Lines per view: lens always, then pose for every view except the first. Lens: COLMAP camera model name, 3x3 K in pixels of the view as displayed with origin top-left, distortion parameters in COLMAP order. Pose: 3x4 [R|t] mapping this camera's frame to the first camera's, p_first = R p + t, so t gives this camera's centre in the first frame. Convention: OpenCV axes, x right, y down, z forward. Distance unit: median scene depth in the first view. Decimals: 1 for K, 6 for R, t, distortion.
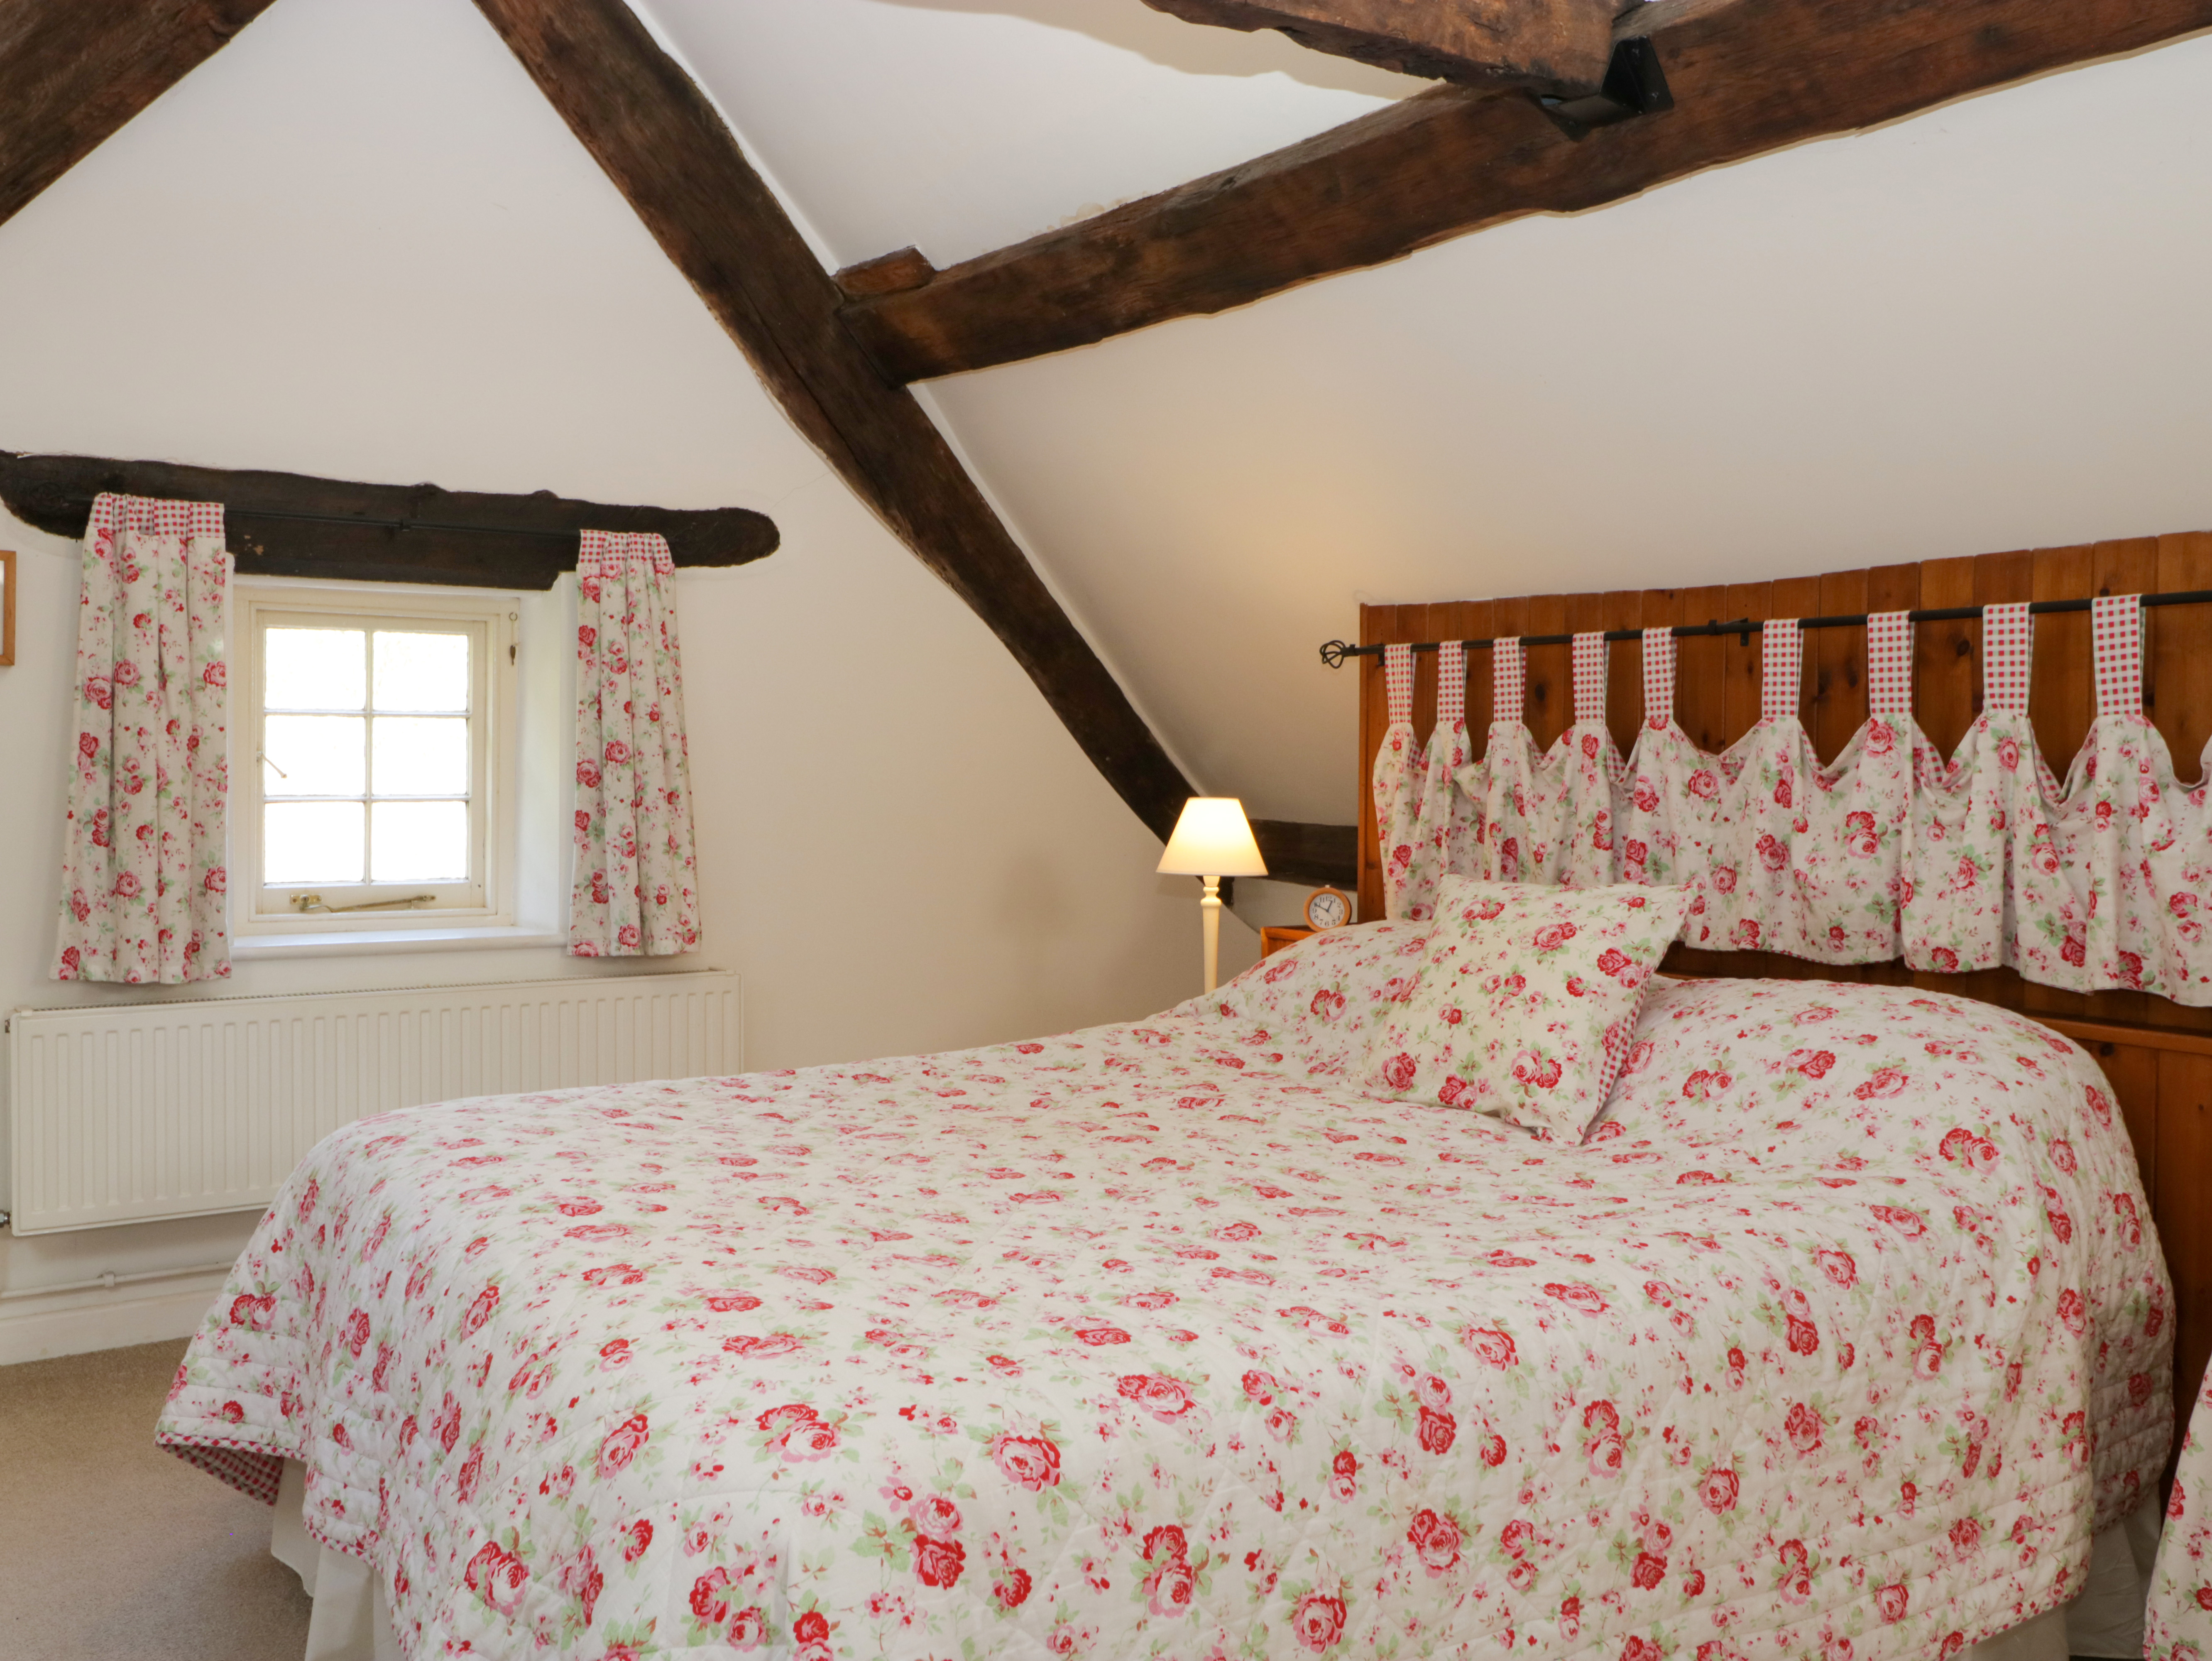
lens RADIAL K [[1930.0, 0, 1087.9], [0, 1930.0, 817.2], [0, 0, 1]] dist [0.014257, 0.007523]
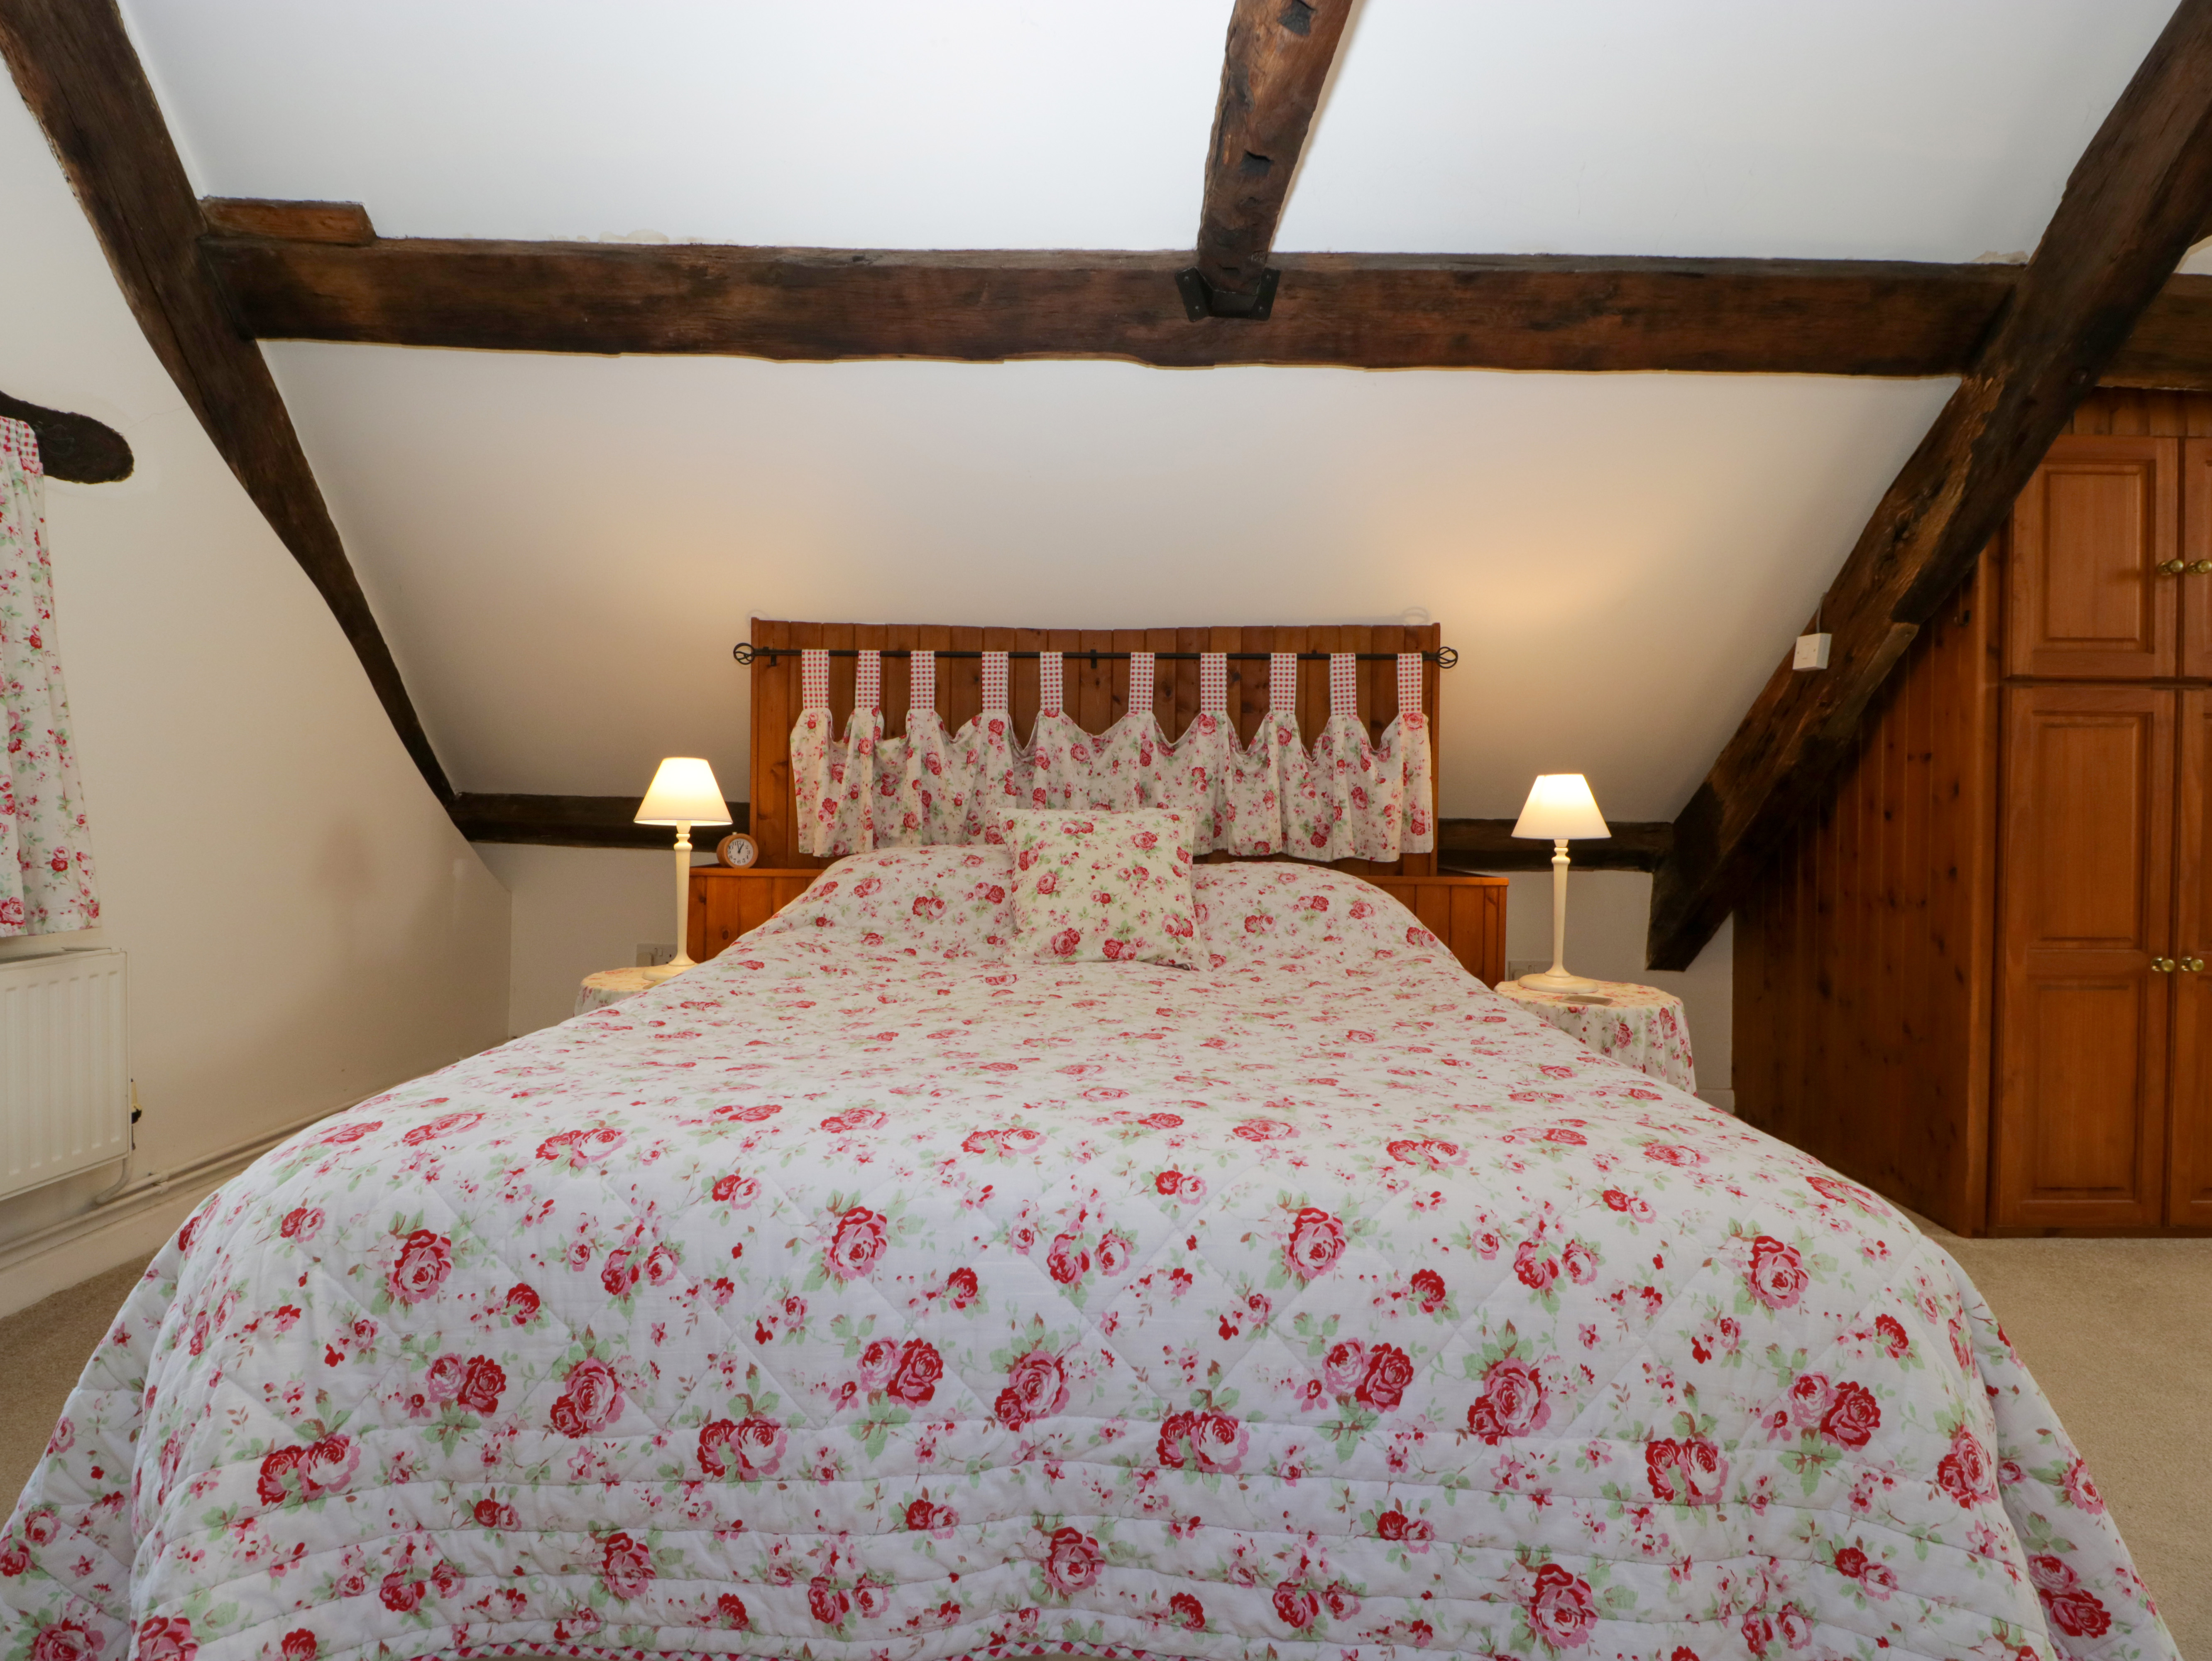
lens RADIAL K [[1144.6, 0, 1092.7], [0, 1144.6, 819.5], [0, 0, 1]] dist [-0.000363, -0.011745]
pose [[0.580503, -0.009873, 0.814198, -0.411389], [0.018212, 0.999834, -0.000860, 0.036262], [-0.814054, 0.015327, 0.580587, 0.412672]]
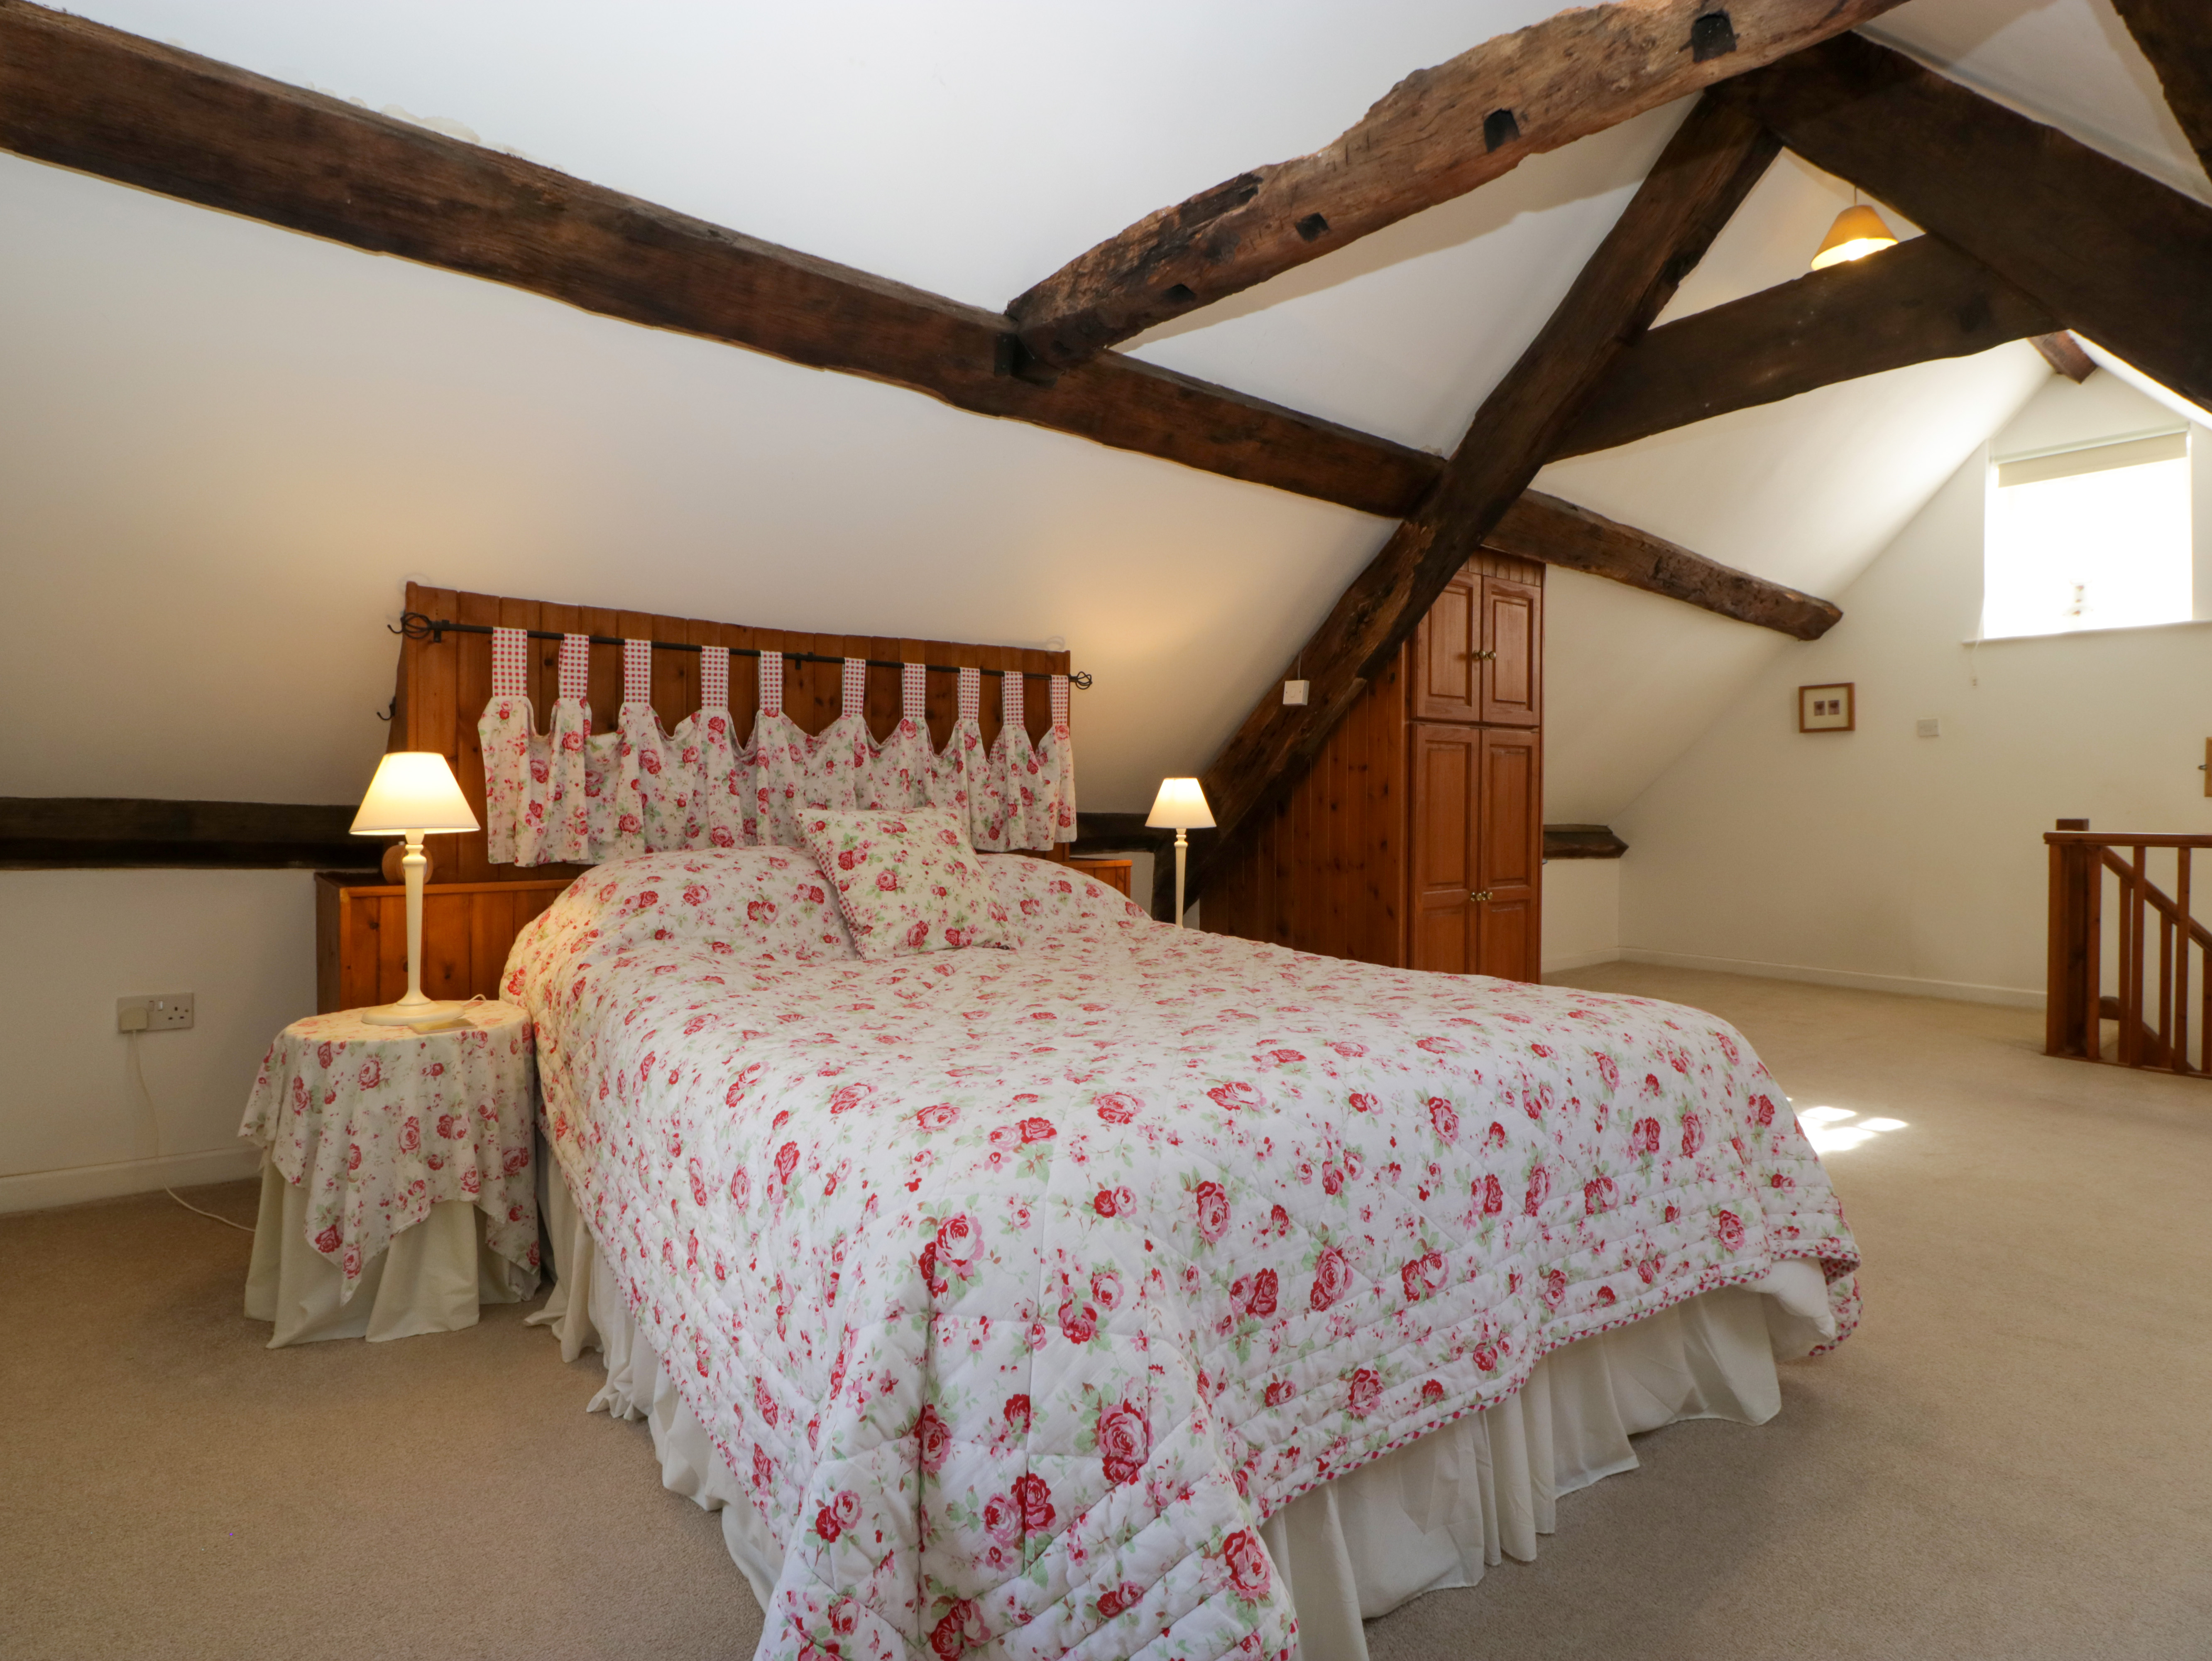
lens RADIAL K [[1144.6, 0, 1089.6], [0, 1144.6, 818.8], [0, 0, 1]] dist [-0.000363, -0.011745]
pose [[-0.056049, -0.020811, 0.998211, -0.600189], [0.026539, 0.999398, 0.022326, 0.021332], [-0.998075, 0.027743, -0.055463, 0.750879]]
